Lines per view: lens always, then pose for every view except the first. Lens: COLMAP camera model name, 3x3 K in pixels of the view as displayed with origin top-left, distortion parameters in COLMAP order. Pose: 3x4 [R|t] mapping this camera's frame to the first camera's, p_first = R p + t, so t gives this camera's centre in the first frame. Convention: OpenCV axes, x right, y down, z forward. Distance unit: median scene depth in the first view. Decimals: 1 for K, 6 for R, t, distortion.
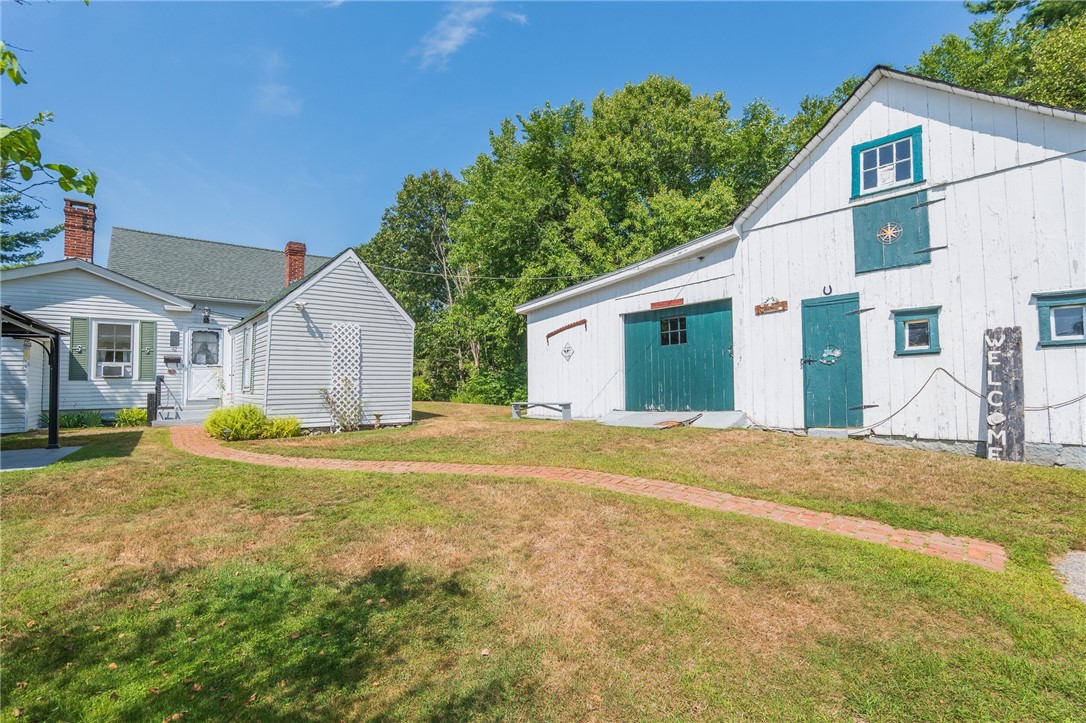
lens RADIAL K [[508.5, 0, 547.0], [0, 508.5, 365.6], [0, 0, 1]] dist [-0.014681, 0.001188]
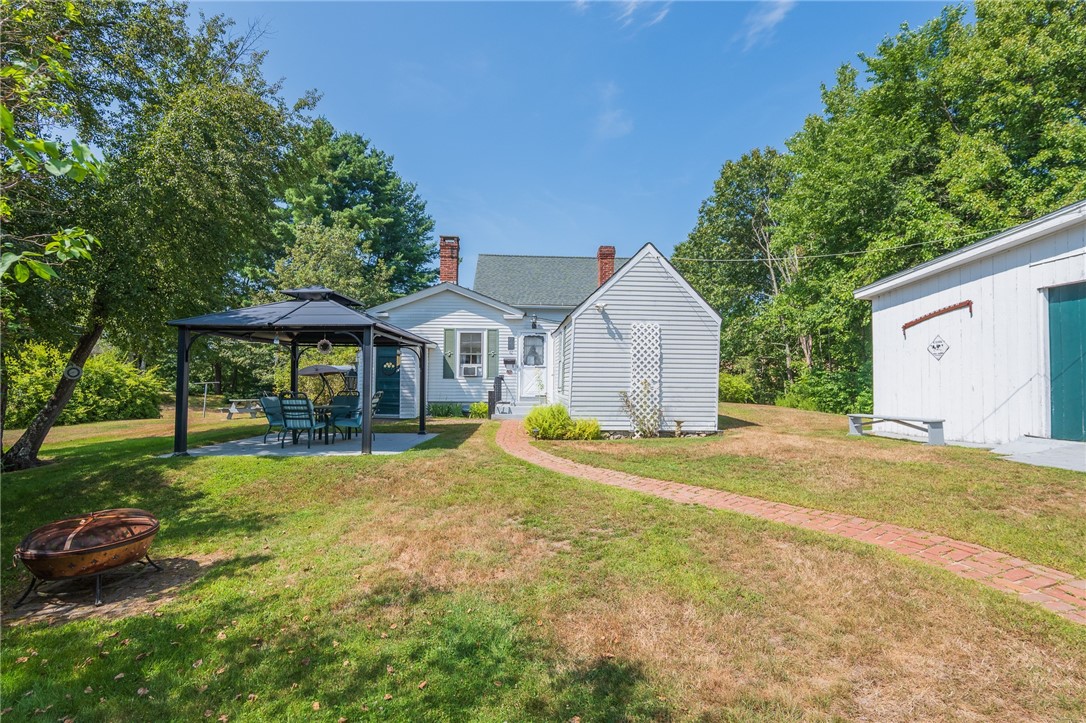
lens RADIAL K [[508.5, 0, 546.5], [0, 508.5, 362.9], [0, 0, 1]] dist [-0.014681, 0.001188]
pose [[0.812164, -0.004372, -0.583413, 0.007829], [0.005357, 0.999986, -0.000036, -0.009185], [0.583405, -0.003096, 0.812176, 0.116679]]
